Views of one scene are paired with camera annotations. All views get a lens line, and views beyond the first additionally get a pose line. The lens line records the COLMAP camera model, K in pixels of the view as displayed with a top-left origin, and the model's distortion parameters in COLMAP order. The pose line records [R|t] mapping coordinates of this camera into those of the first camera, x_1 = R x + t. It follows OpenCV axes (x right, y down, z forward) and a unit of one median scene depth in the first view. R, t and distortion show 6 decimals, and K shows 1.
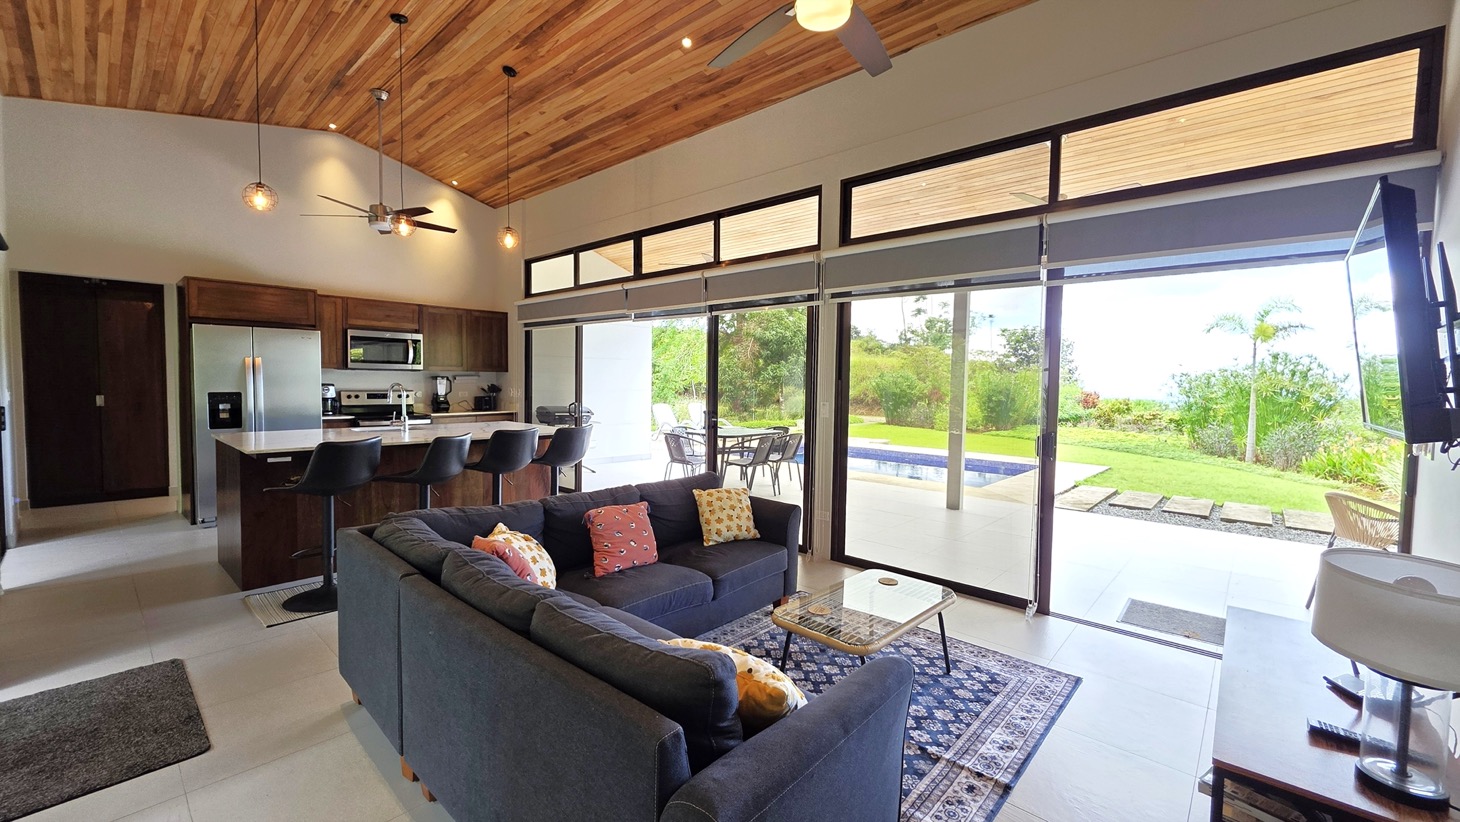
lens RADIAL K [[587.2, 0, 721.4], [0, 587.2, 411.2], [0, 0, 1]] dist [0.000423, 0.000392]
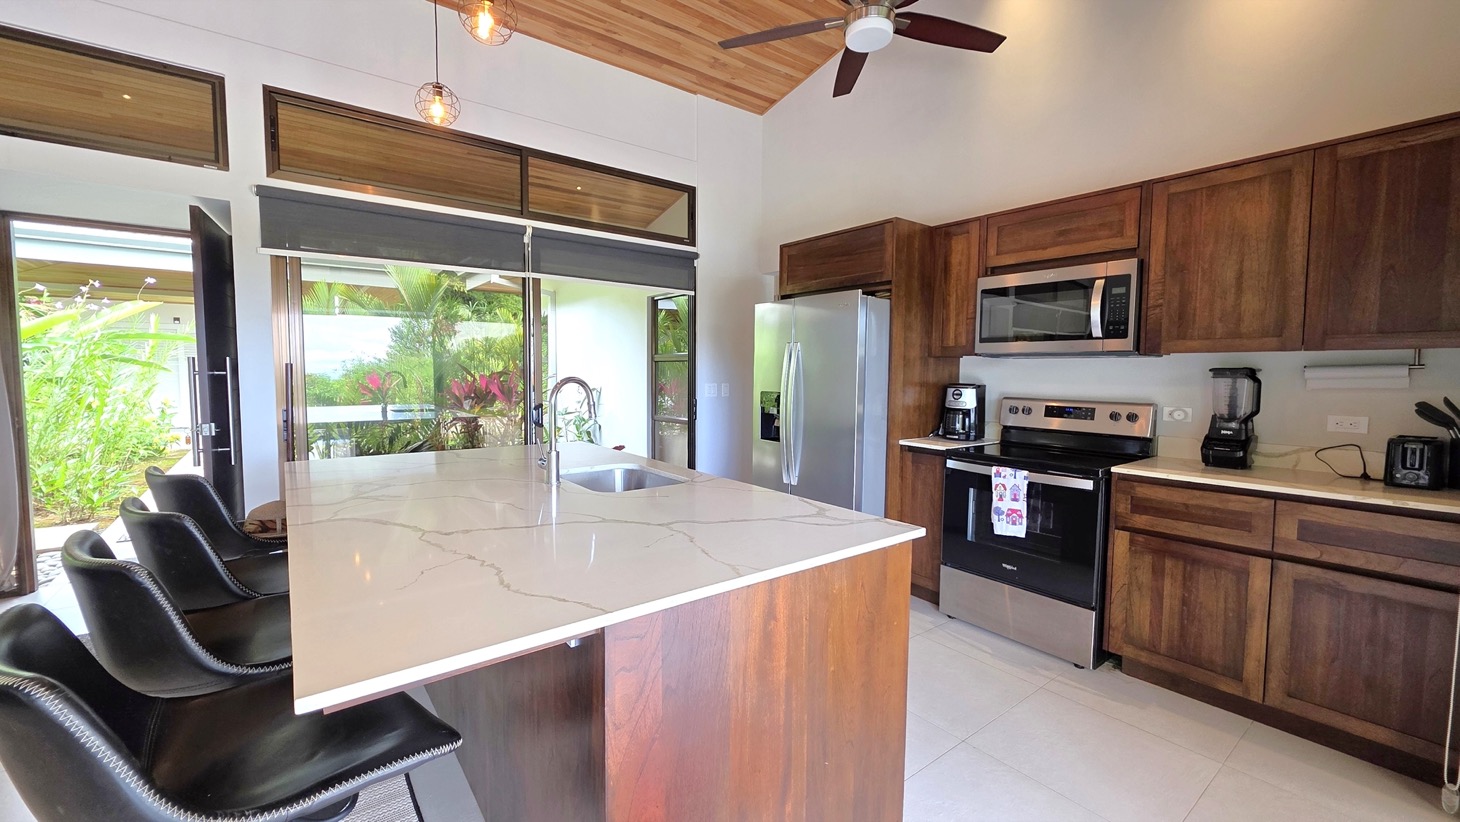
lens RADIAL K [[587.2, 0, 733.4], [0, 587.2, 410.9], [0, 0, 1]] dist [0.000423, 0.000392]
pose [[-0.159956, 0.052951, -0.985703, -0.084474], [-0.064094, 0.995896, 0.063900, -0.040552], [0.985041, 0.073399, -0.155905, 0.830048]]
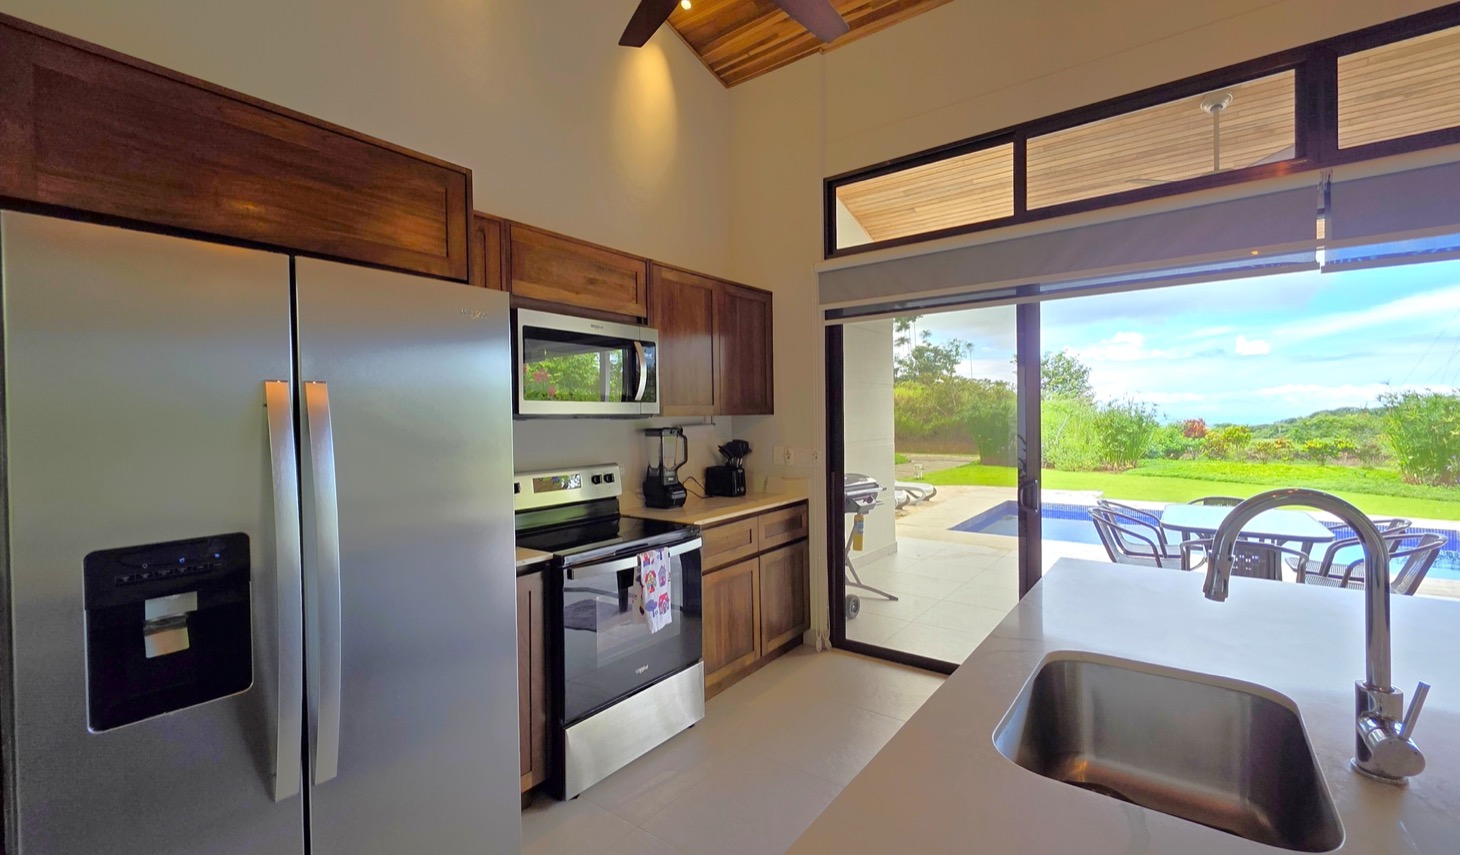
lens RADIAL K [[603.7, 0, 741.7], [0, 603.7, 425.5], [0, 0, 1]] dist [-0.009036, 0.000039]
pose [[0.994032, -0.029527, 0.105021, -0.510352], [0.033501, 0.998780, -0.036273, -0.046585], [-0.103822, 0.039574, 0.993808, 0.587297]]
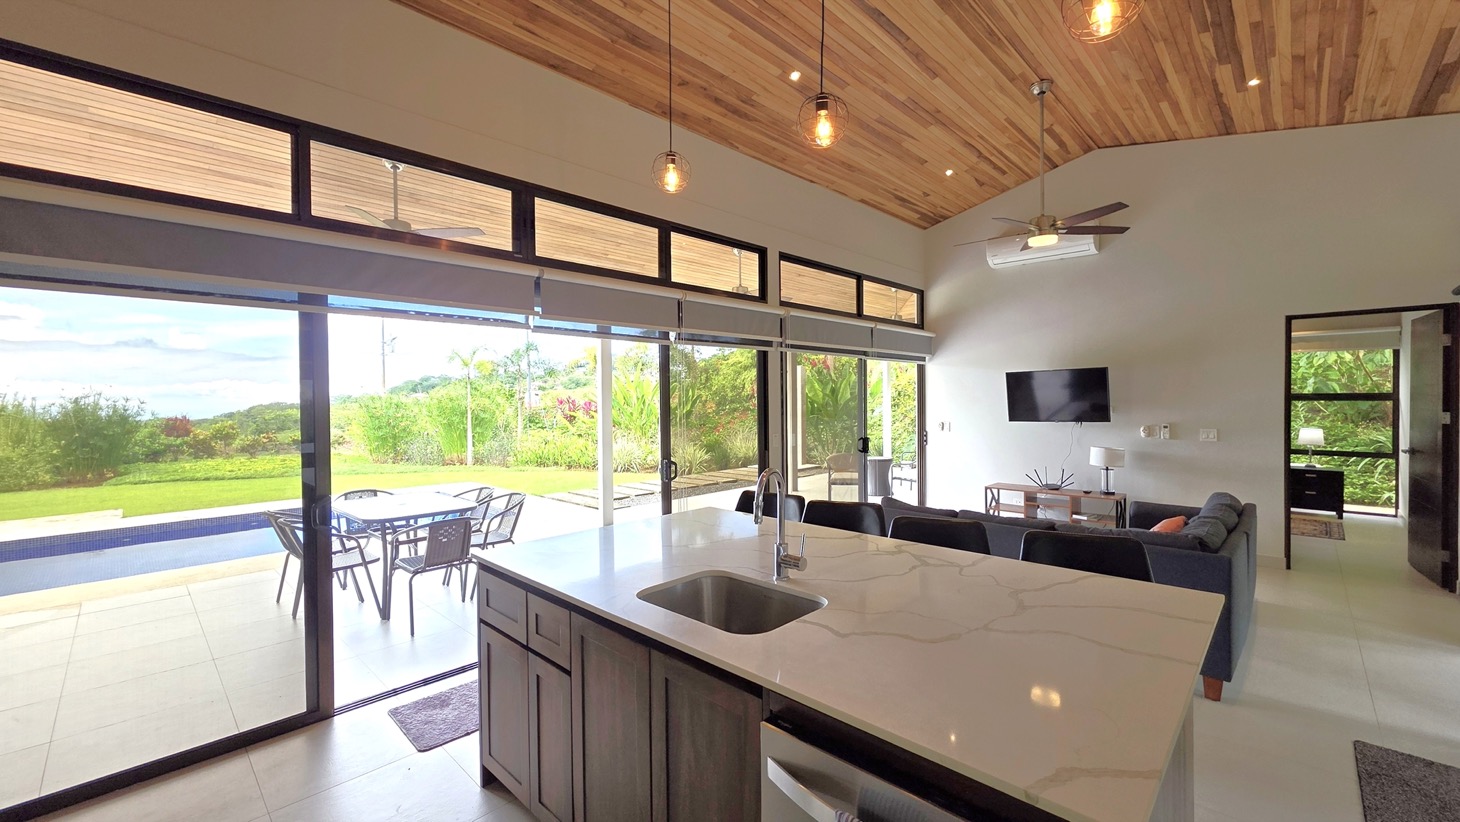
lens RADIAL K [[587.2, 0, 725.2], [0, 587.2, 410.8], [0, 0, 1]] dist [0.000423, 0.000392]
pose [[0.016609, -0.037890, 0.999144, -0.665887], [0.065664, 0.997166, 0.036723, -0.073568], [-0.997704, 0.064997, 0.019050, 0.714199]]
